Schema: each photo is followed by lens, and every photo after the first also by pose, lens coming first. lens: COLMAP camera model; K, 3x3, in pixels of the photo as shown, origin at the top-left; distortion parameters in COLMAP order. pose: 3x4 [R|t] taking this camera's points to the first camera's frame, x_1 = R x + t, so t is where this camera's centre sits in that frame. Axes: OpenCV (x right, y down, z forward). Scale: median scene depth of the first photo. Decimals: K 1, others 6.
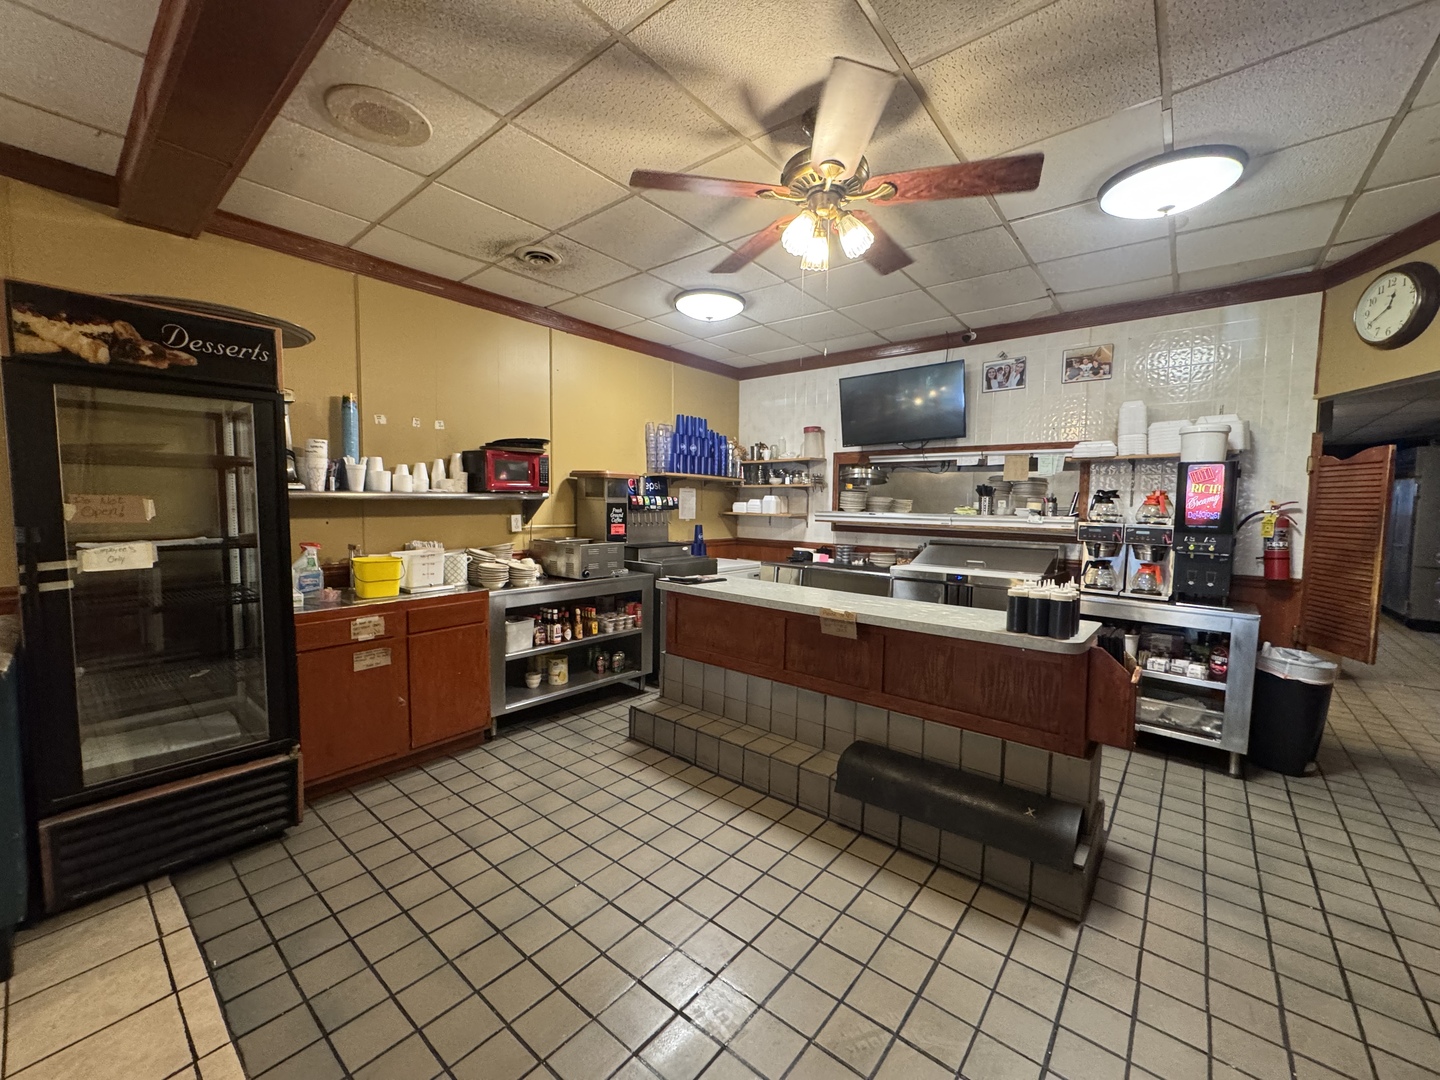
lens RADIAL K [[576.8, 0, 721.6], [0, 576.8, 538.6], [0, 0, 1]] dist [-0.002940, 0.000017]
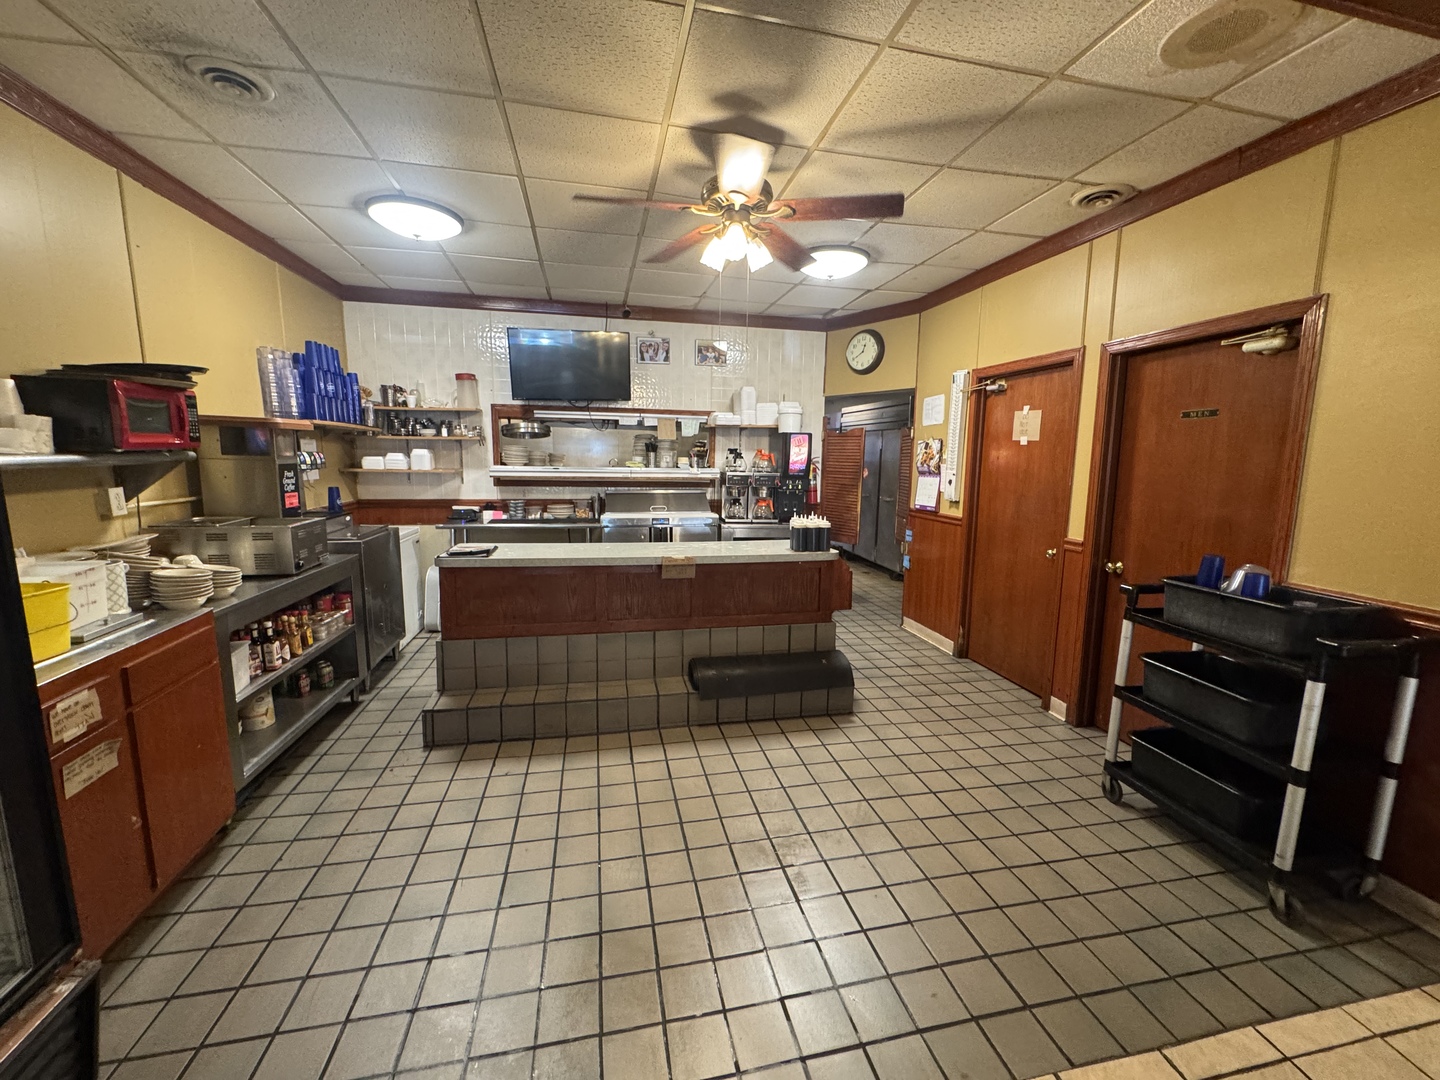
lens RADIAL K [[576.8, 0, 721.1], [0, 576.8, 539.8], [0, 0, 1]] dist [-0.002940, 0.000017]
pose [[0.617069, -0.122018, 0.777392, -0.515255], [0.042891, 0.991652, 0.121603, -0.039319], [-0.785739, -0.041694, 0.617151, 0.156581]]
